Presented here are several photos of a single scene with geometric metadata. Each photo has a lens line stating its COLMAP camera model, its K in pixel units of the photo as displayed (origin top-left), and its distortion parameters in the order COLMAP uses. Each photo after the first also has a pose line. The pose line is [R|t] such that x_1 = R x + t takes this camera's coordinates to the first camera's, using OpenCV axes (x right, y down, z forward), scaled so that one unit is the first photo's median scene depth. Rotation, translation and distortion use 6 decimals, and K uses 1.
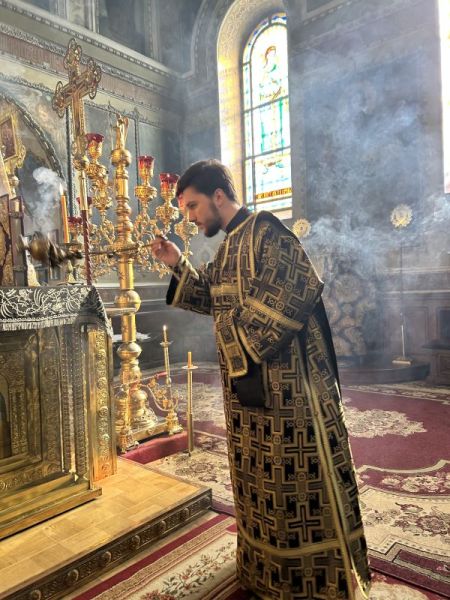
lens RADIAL K [[452.6, 0, 225.0], [0, 452.6, 300.0], [0, 0, 1]] dist [0.040070, -0.001587]
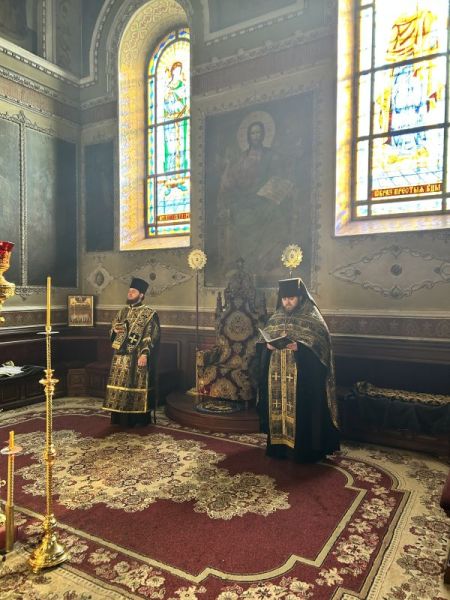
lens RADIAL K [[447.3, 0, 225.0], [0, 447.3, 300.0], [0, 0, 1]] dist [0.074613, -0.050755]
pose [[0.987659, 0.037100, 0.152160, 0.073767], [-0.036399, 0.999310, -0.007394, -0.056726], [-0.152330, 0.001765, 0.988328, 0.052905]]
